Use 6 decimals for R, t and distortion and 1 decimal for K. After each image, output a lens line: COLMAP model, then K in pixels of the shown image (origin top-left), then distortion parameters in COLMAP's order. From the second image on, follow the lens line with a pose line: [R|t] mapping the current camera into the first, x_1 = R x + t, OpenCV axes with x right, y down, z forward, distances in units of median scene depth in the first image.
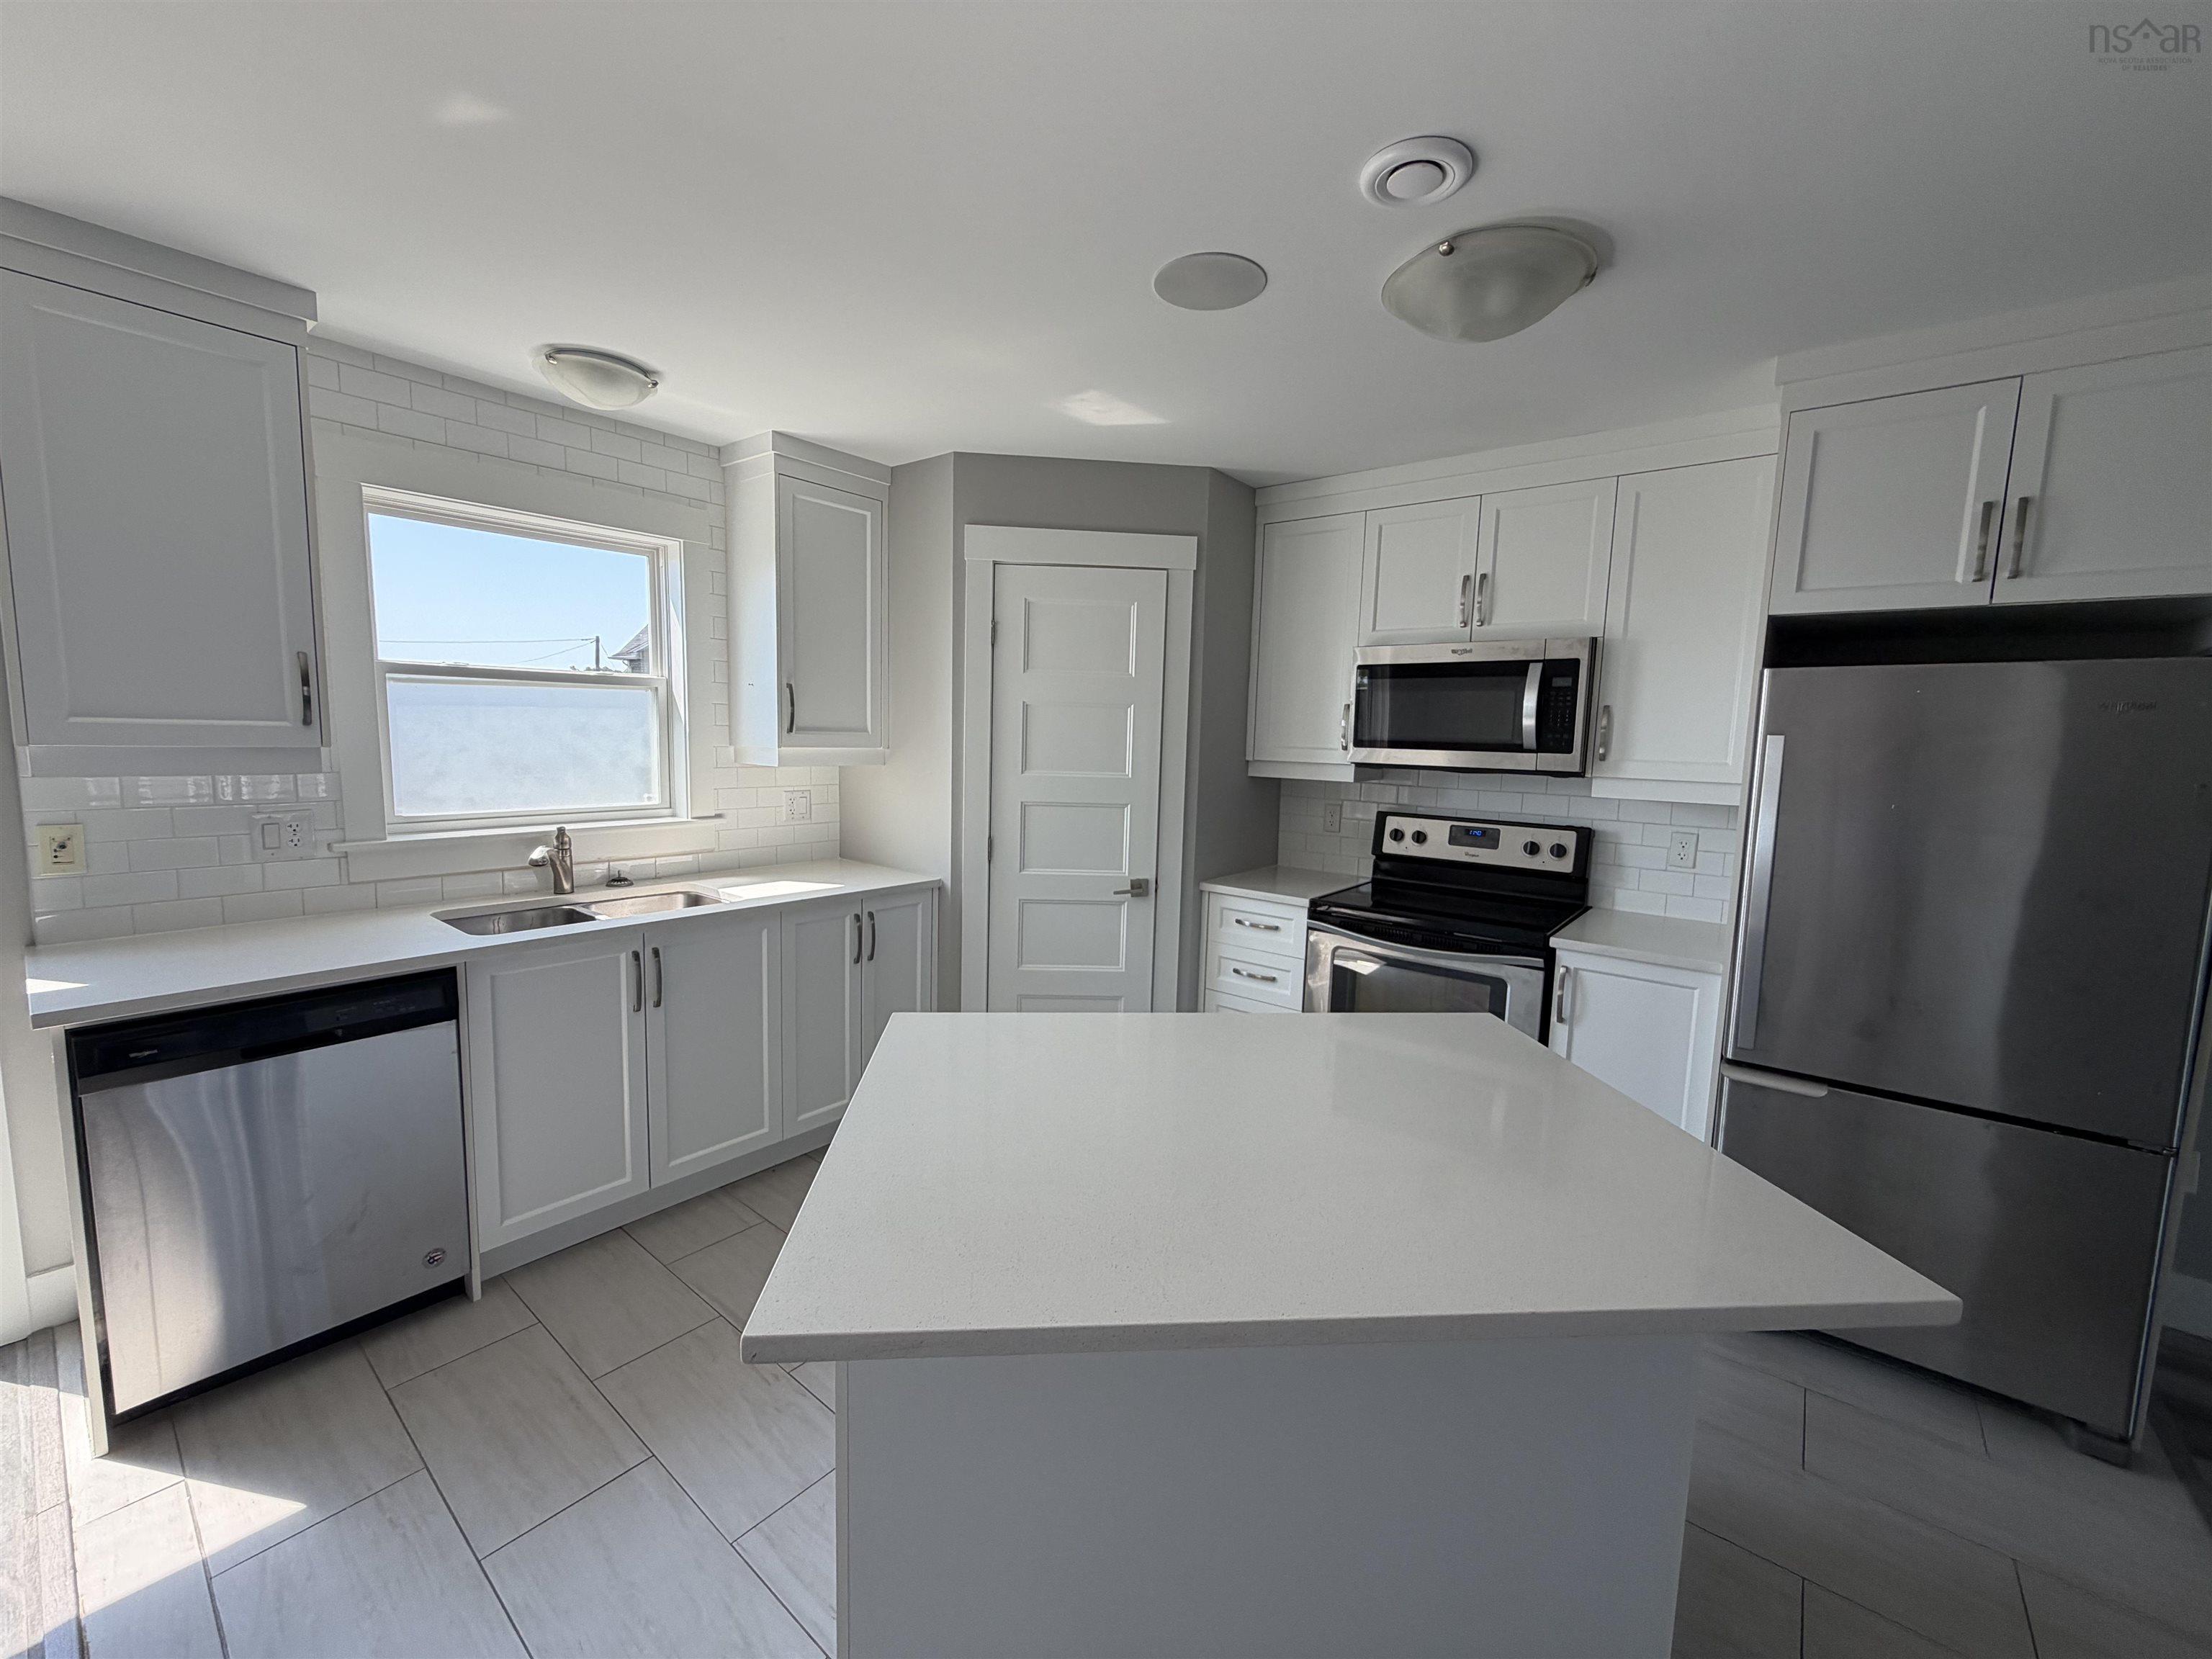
lens RADIAL K [[884.0, 0, 1099.1], [0, 884.0, 827.5], [0, 0, 1]] dist [-0.000184, 0.000069]
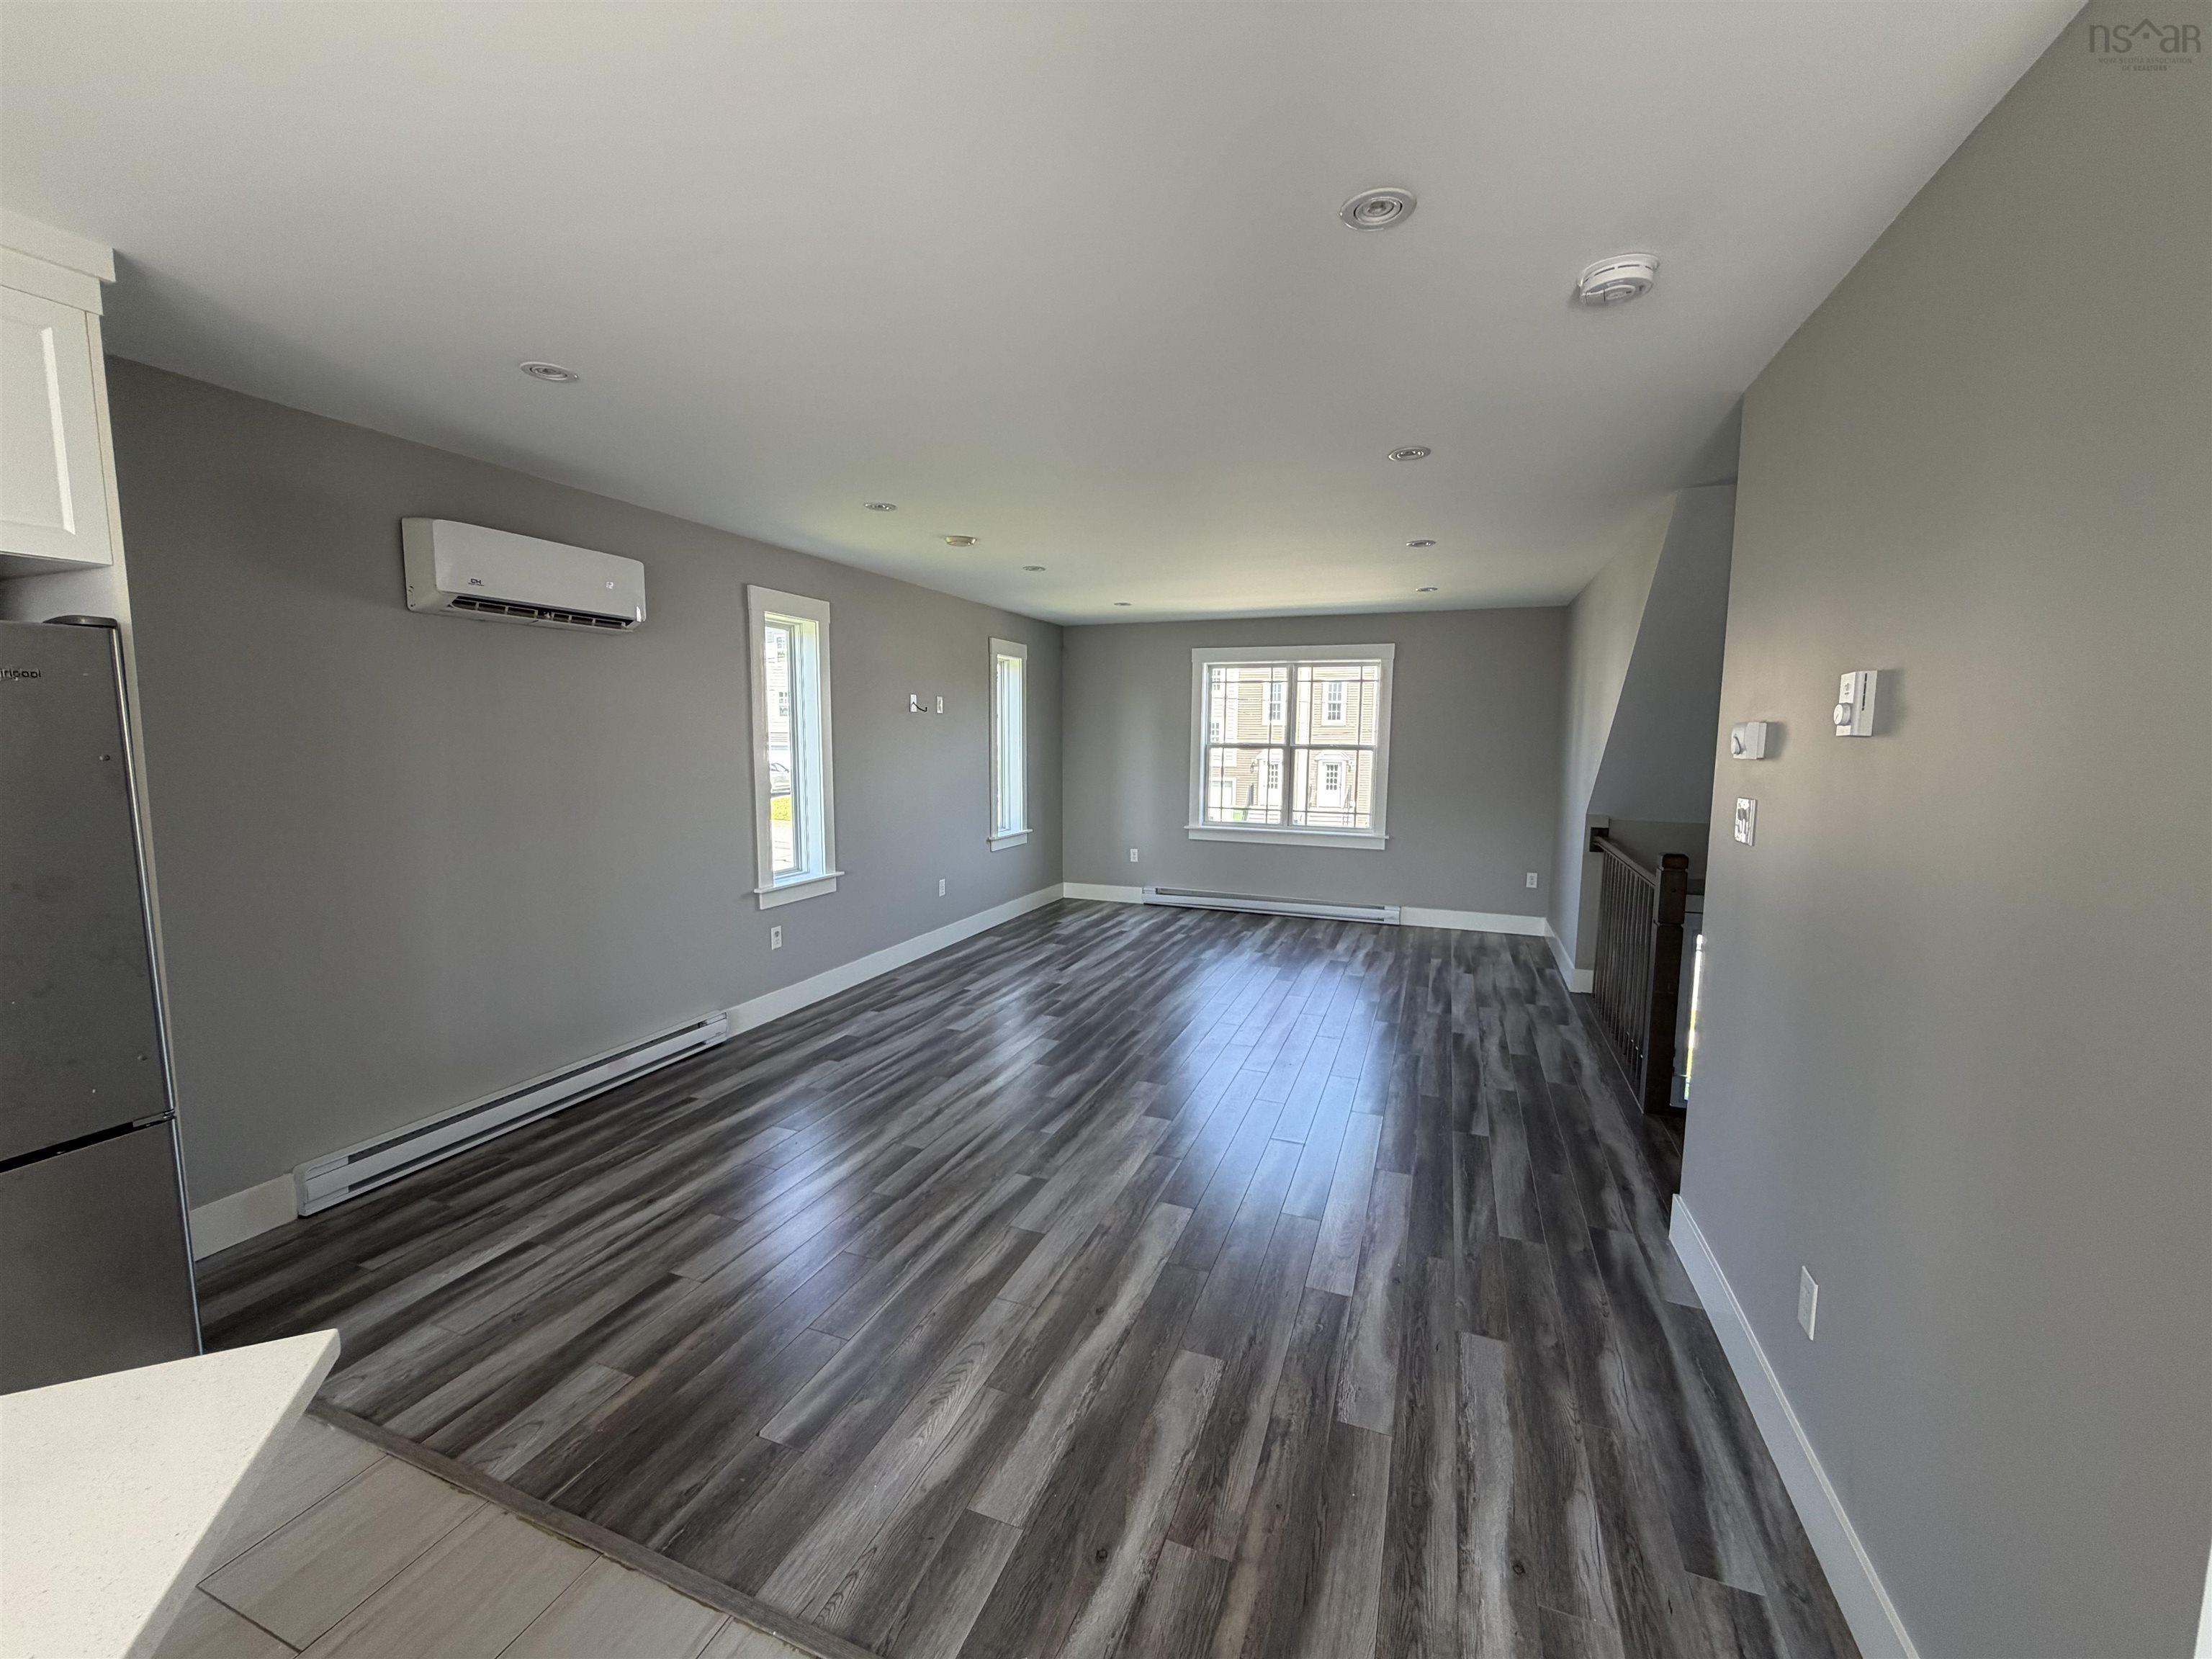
lens RADIAL K [[884.0, 0, 1099.1], [0, 884.0, 827.5], [0, 0, 1]] dist [-0.000184, 0.000069]
pose [[-0.305370, -0.131705, 0.943082, -0.020630], [0.088373, 0.982195, 0.165783, -0.019519], [-0.948124, 0.133968, -0.288293, 0.136569]]
